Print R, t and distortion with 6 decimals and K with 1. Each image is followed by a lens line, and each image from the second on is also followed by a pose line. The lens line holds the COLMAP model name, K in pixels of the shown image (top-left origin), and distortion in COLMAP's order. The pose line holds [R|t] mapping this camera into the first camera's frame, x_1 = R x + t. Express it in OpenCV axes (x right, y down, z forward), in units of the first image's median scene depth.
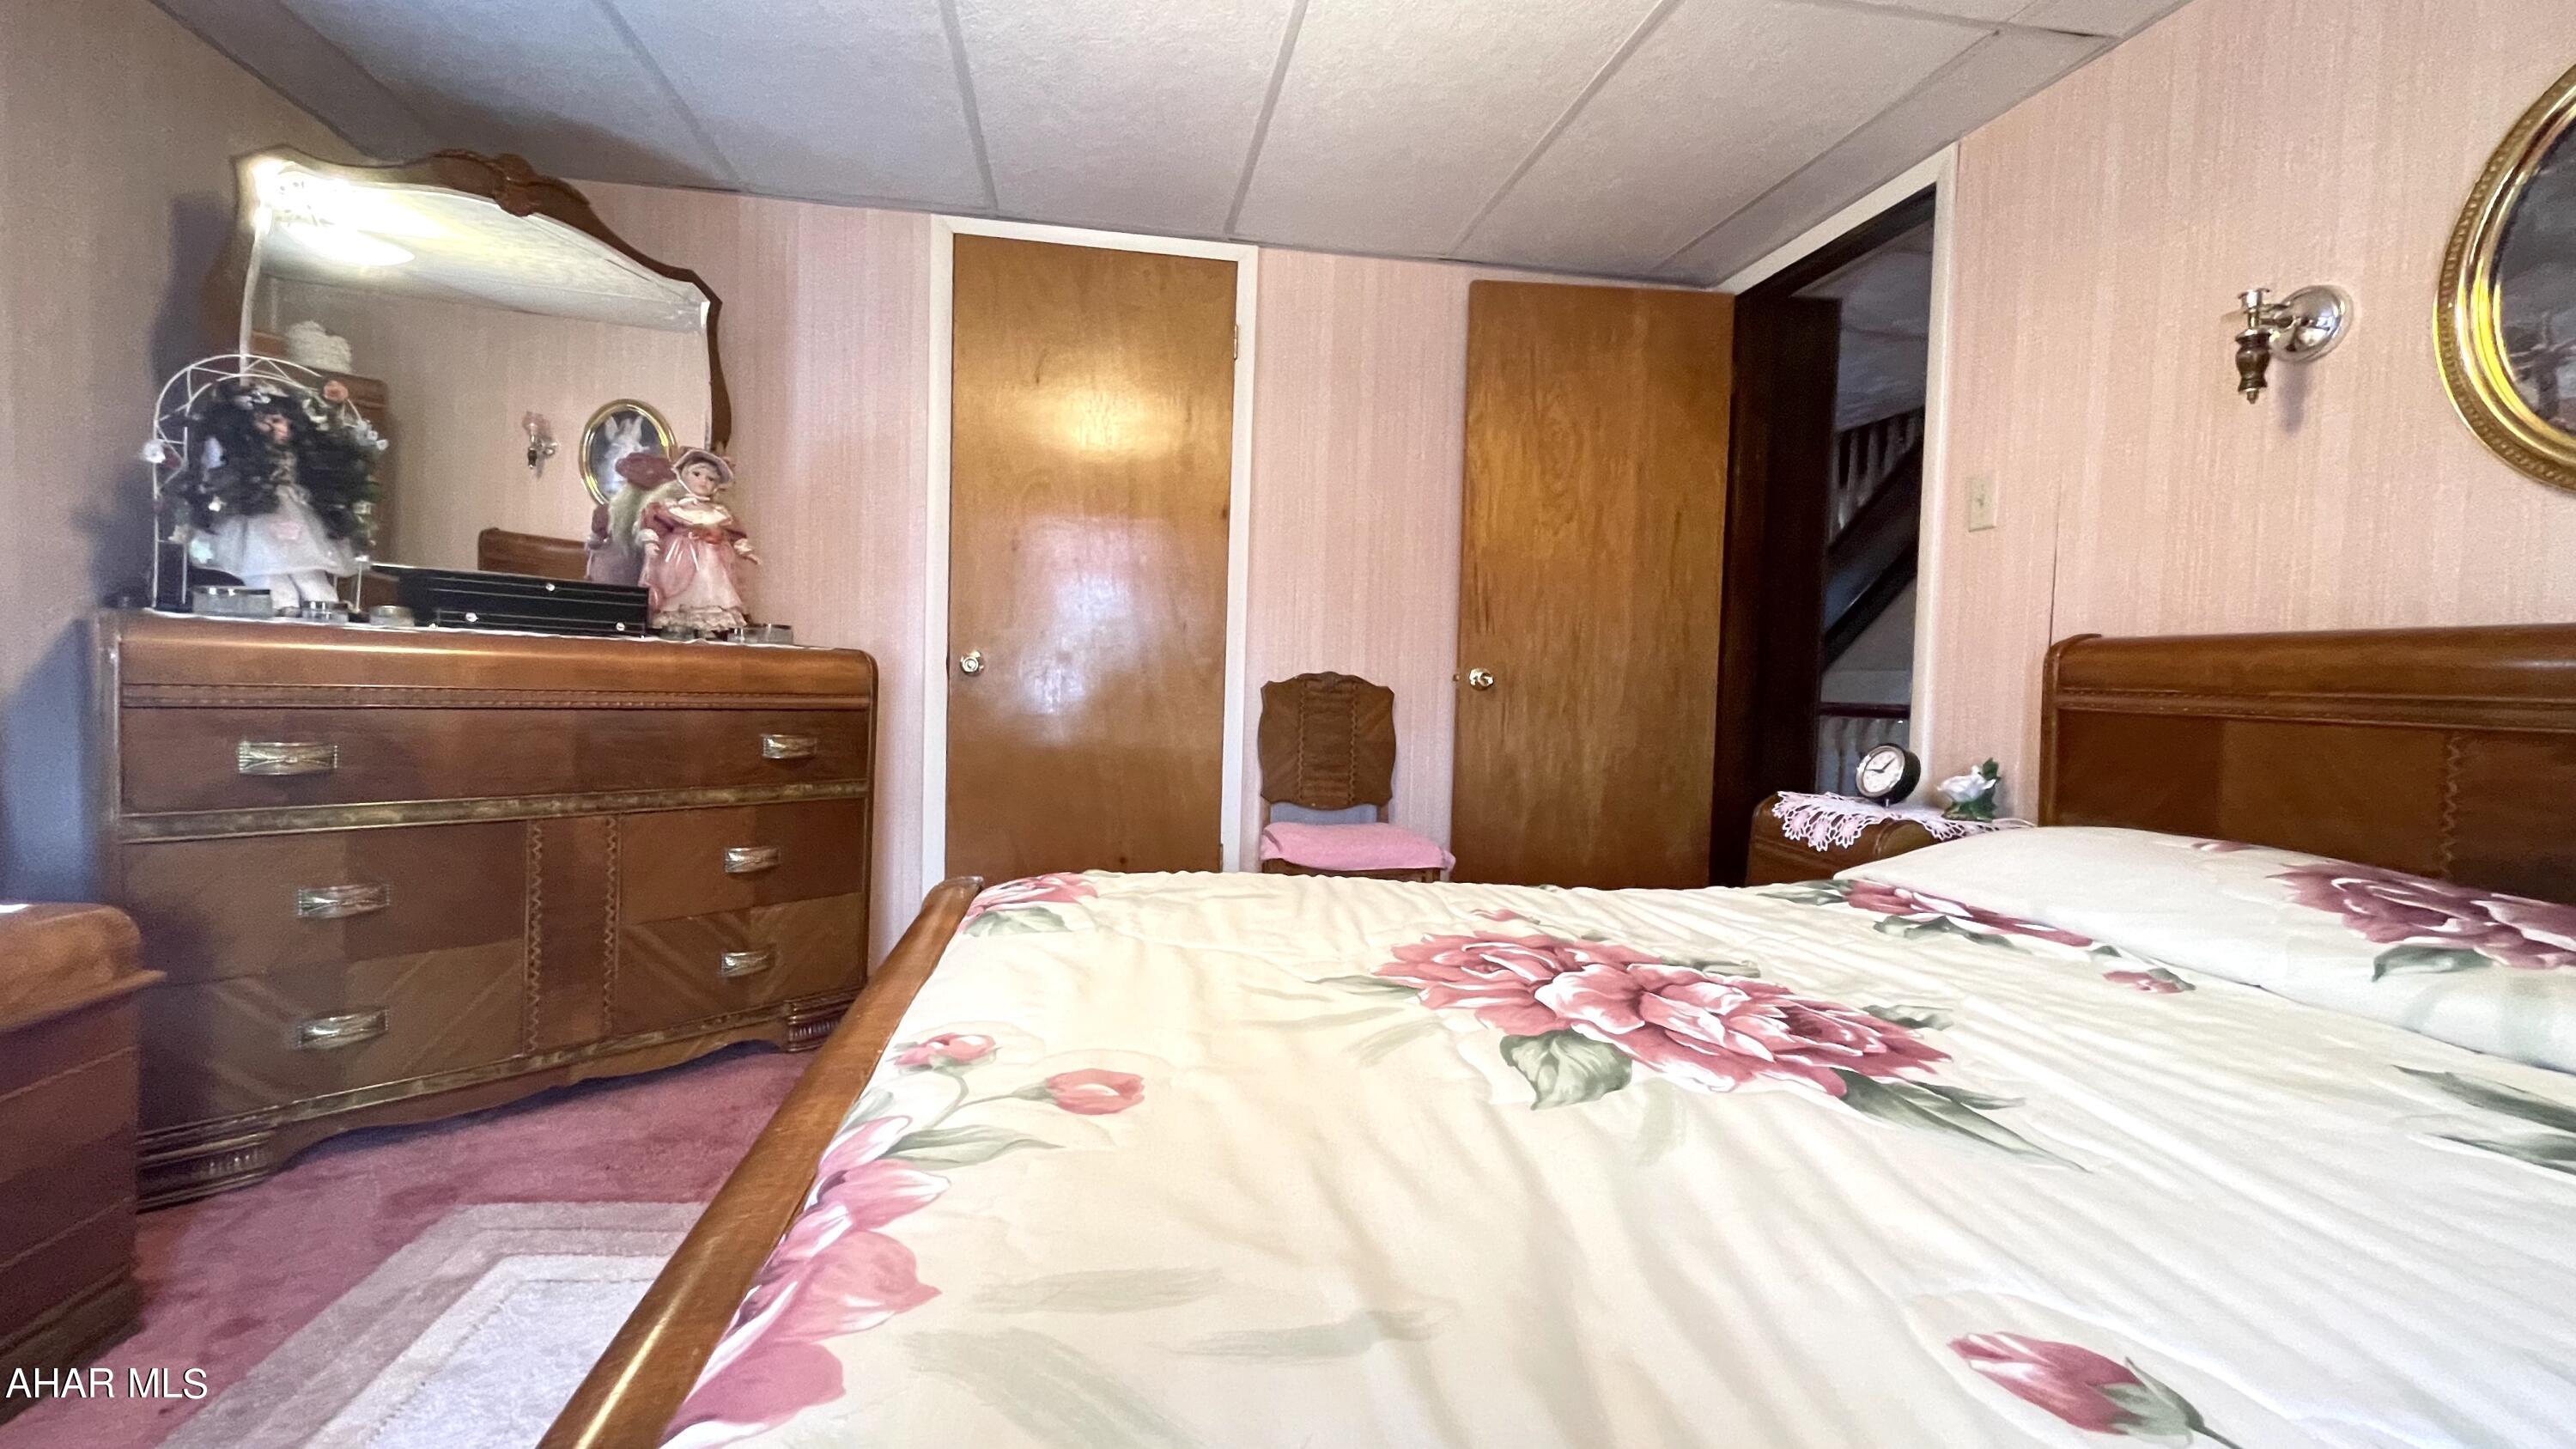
lens RADIAL K [[1048.6, 0, 1286.8], [0, 1048.6, 723.0], [0, 0, 1]] dist [-0.003234, 0.000758]
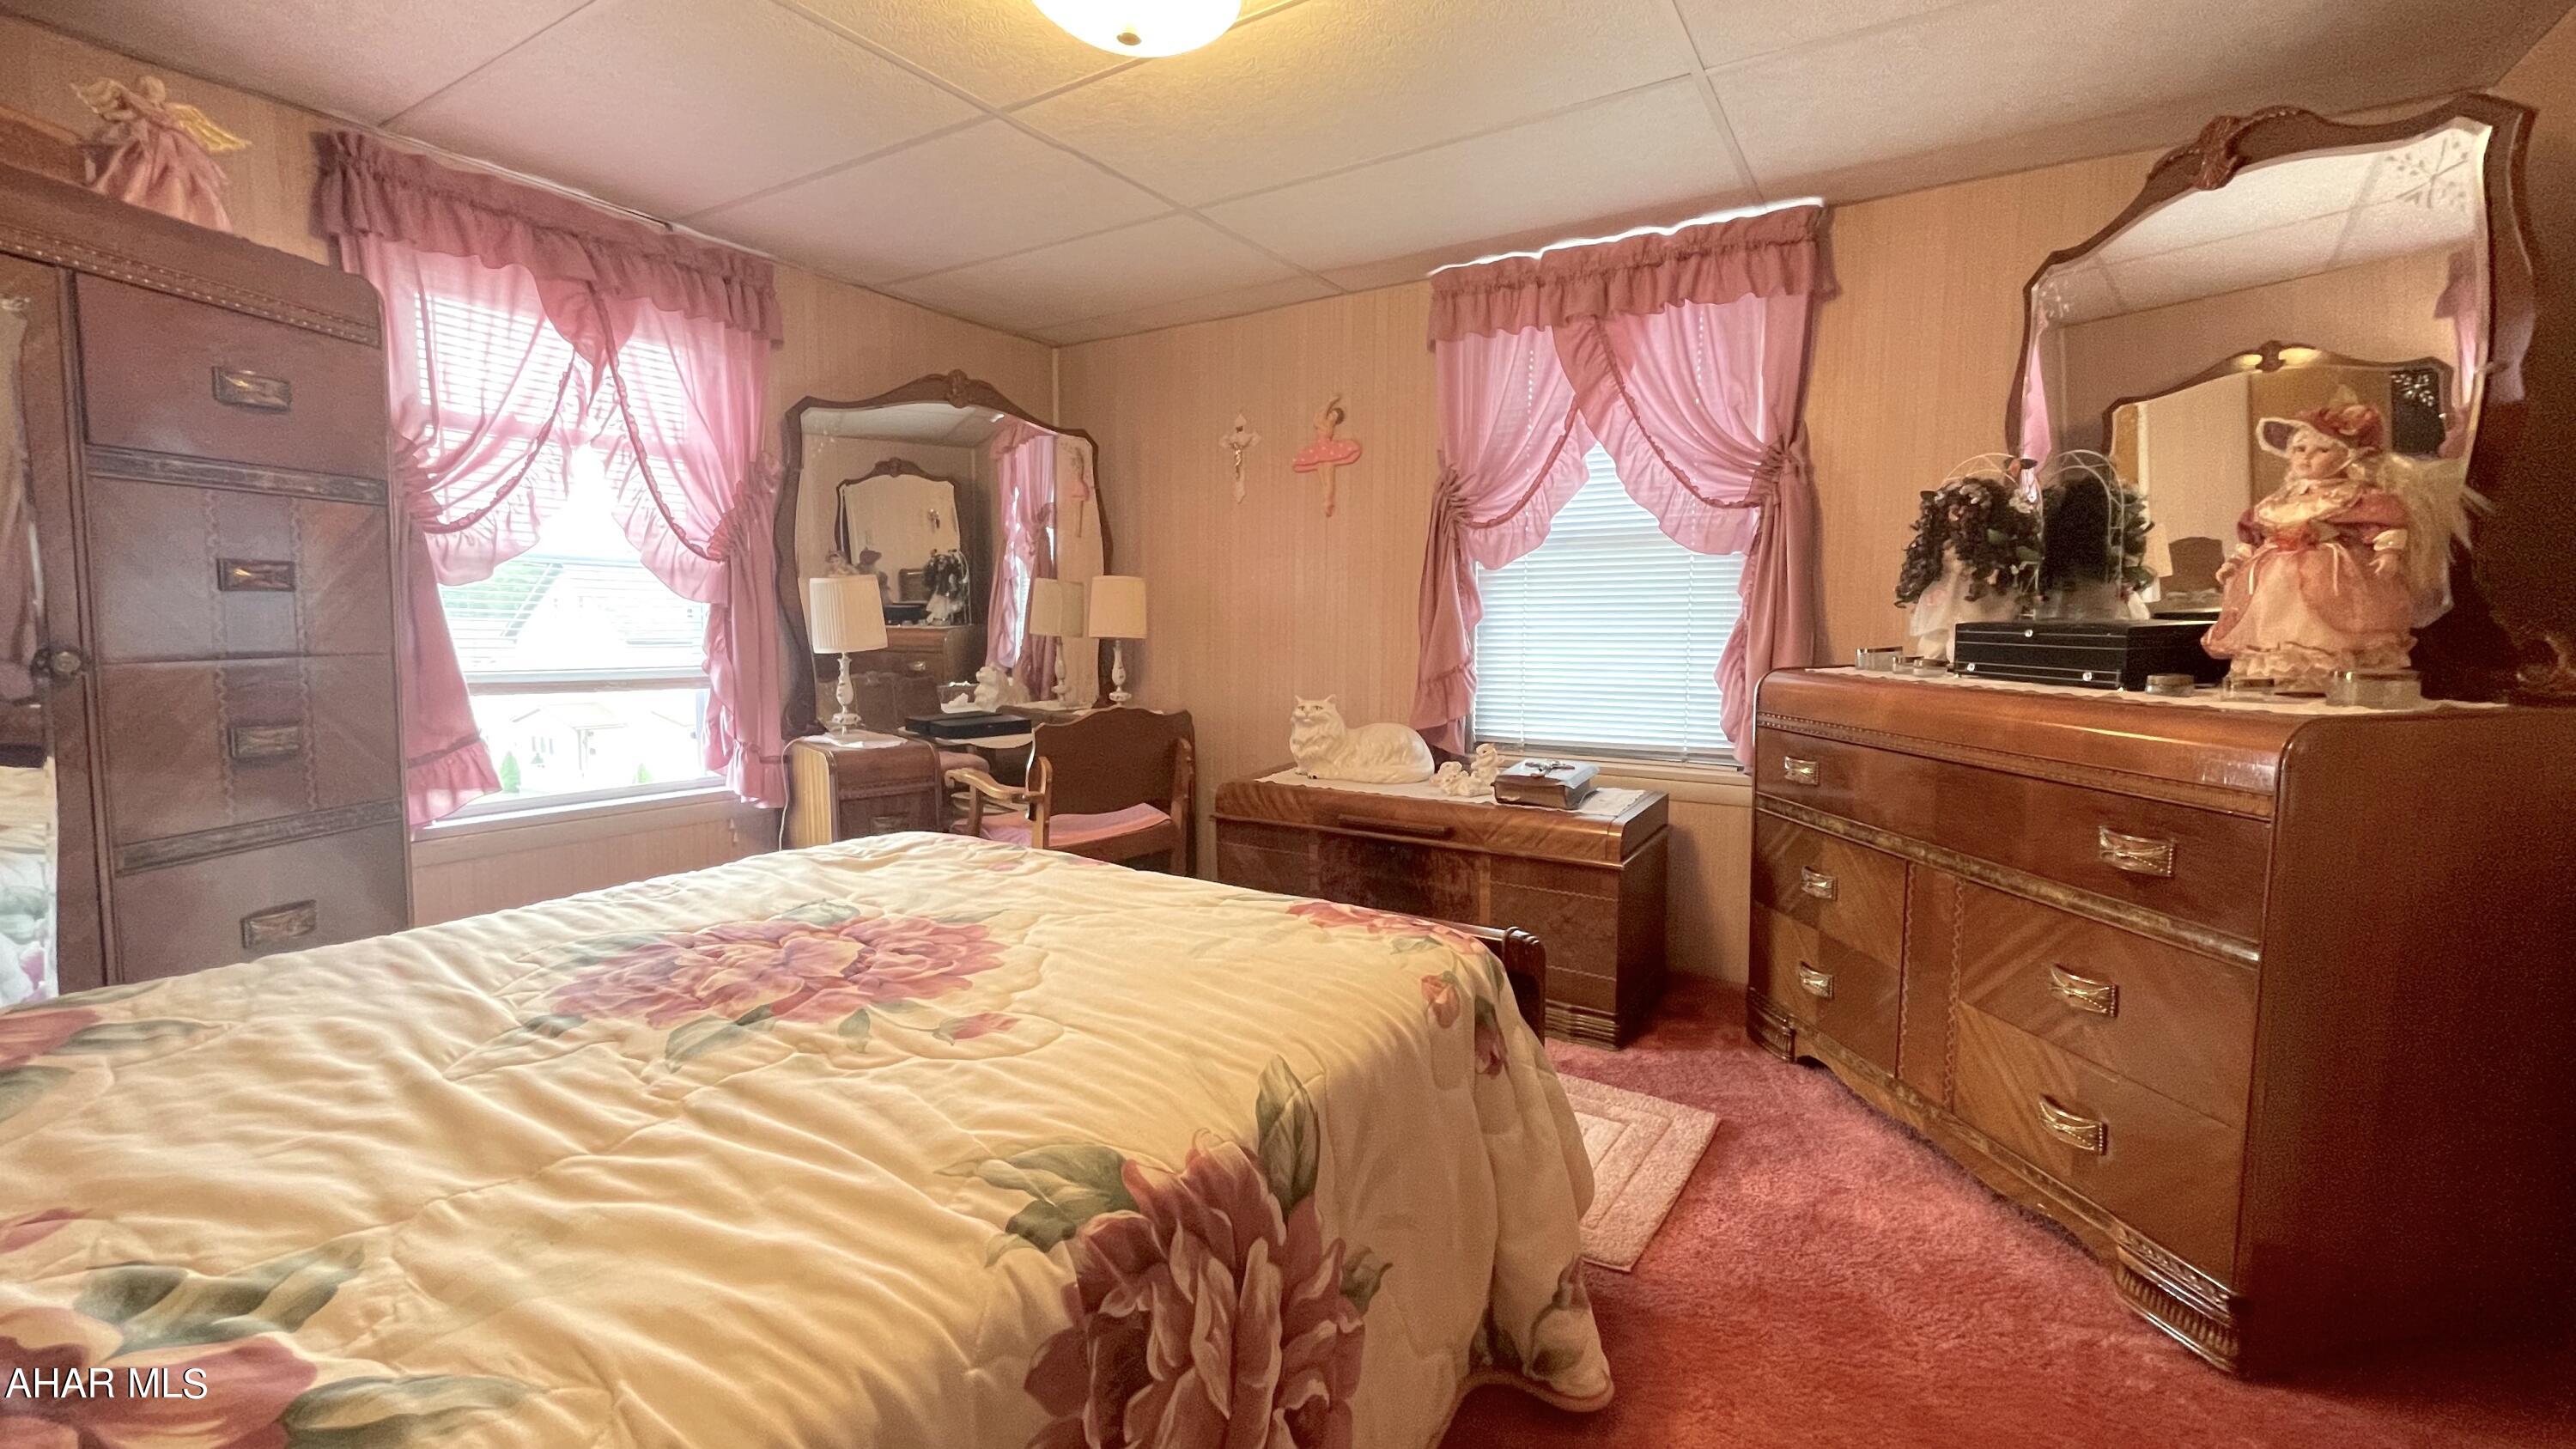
lens RADIAL K [[1048.6, 0, 1286.8], [0, 1048.6, 723.0], [0, 0, 1]] dist [-0.003234, 0.000758]
pose [[-0.667375, 0.035057, -0.743896, 0.490291], [-0.077797, 0.990144, 0.116456, -0.120495], [0.740647, 0.135593, -0.658070, 1.287099]]
